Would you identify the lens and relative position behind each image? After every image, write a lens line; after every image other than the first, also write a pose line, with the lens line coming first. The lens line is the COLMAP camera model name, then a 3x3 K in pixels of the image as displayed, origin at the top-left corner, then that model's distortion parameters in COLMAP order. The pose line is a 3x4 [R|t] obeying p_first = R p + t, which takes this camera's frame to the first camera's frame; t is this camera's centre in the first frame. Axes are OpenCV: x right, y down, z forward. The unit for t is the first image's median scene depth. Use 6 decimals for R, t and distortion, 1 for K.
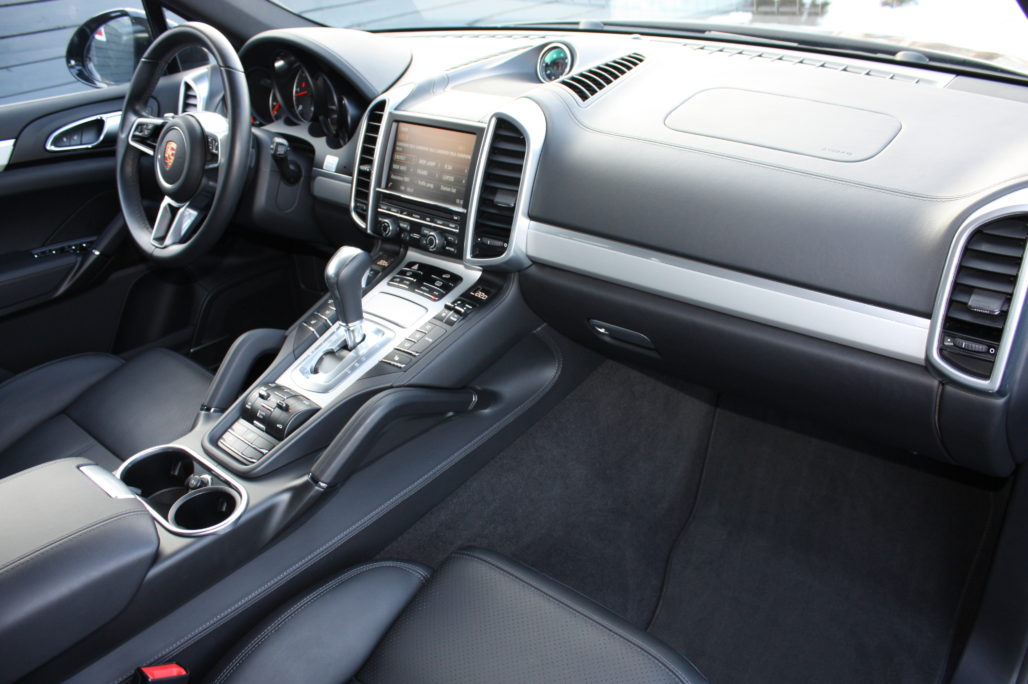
lens RADIAL K [[834.8, 0, 514.0], [0, 834.8, 342.0], [0, 0, 1]] dist [-0.182022, 0.143632]
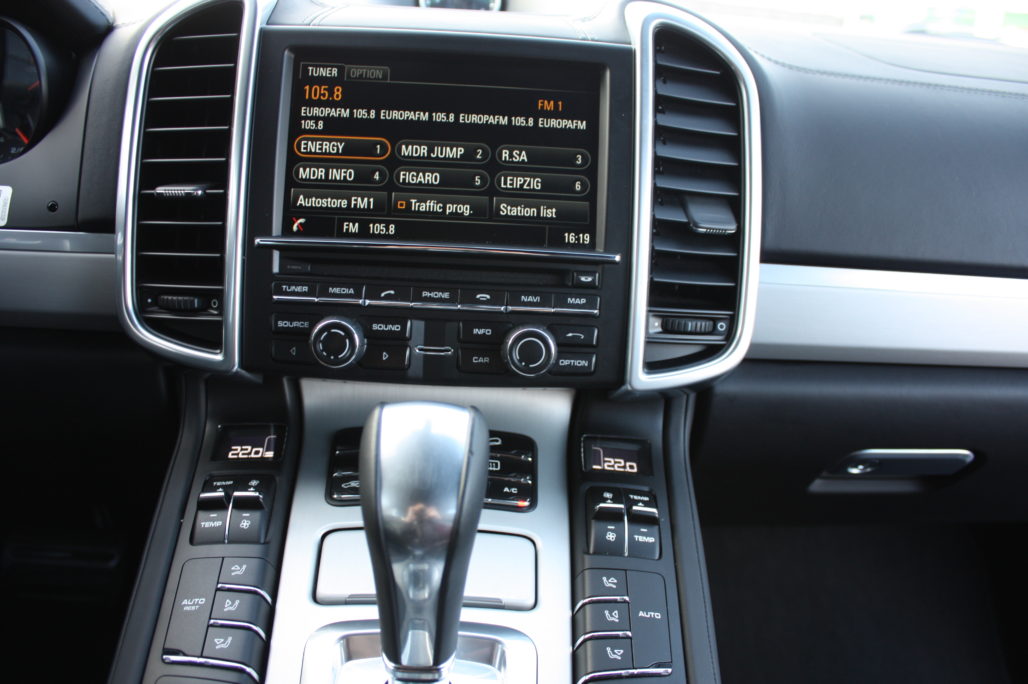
lens RADIAL K [[834.8, 0, 514.0], [0, 834.8, 342.0], [0, 0, 1]] dist [-0.182022, 0.143632]
pose [[0.722366, -0.141831, 0.676809, -0.342486], [0.234383, 0.971023, -0.046673, -0.107263], [-0.650578, 0.192347, 0.734678, 0.717529]]
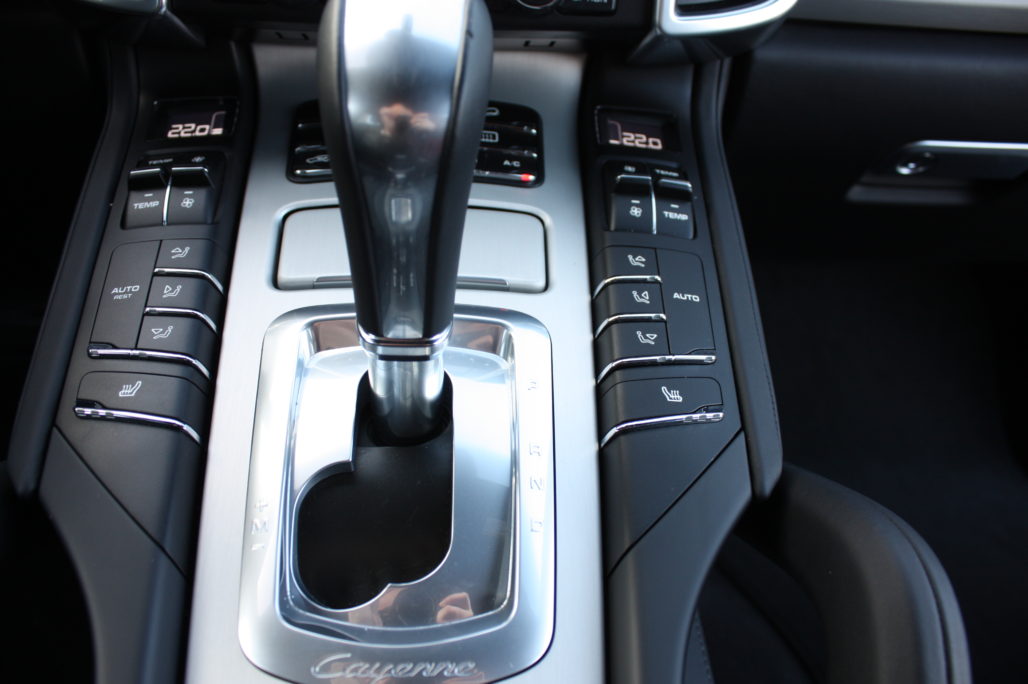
lens RADIAL K [[834.8, 0, 514.0], [0, 834.8, 342.0], [0, 0, 1]] dist [-0.182022, 0.143632]
pose [[0.706735, -0.319714, 0.631117, -0.314070], [0.244424, 0.947476, 0.206268, -0.059554], [-0.663915, 0.008483, 0.747760, 0.777608]]
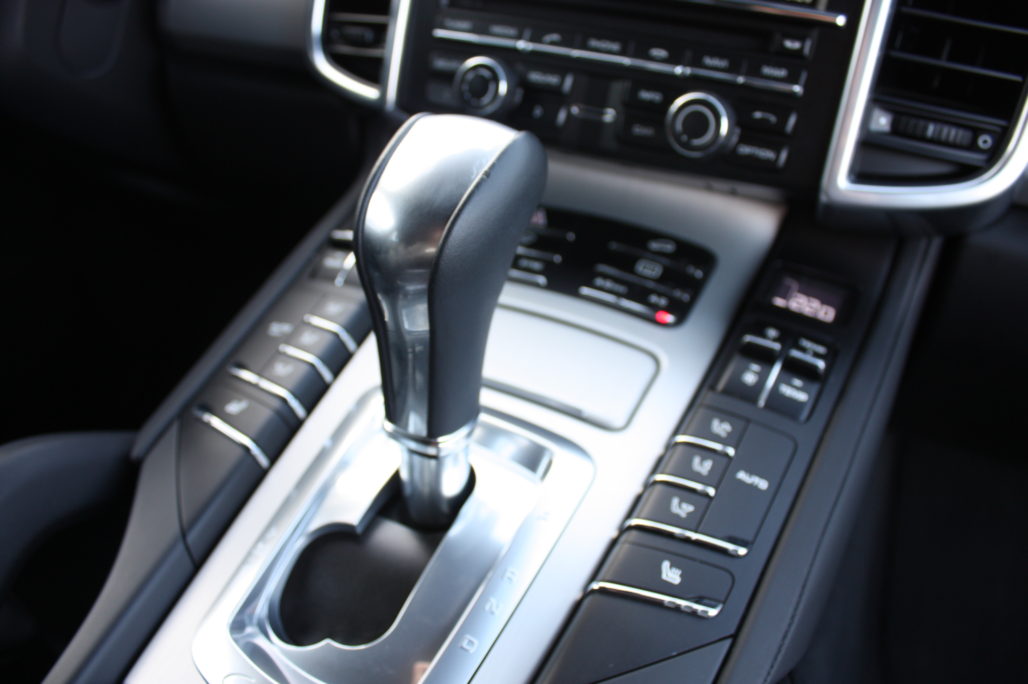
lens RADIAL K [[834.8, 0, 514.0], [0, 834.8, 342.0], [0, 0, 1]] dist [-0.182022, 0.143632]
pose [[0.962401, -0.033804, 0.269519, -0.232669], [0.024371, 0.998970, 0.038271, -0.056753], [-0.270536, -0.030264, 0.962234, 0.724116]]
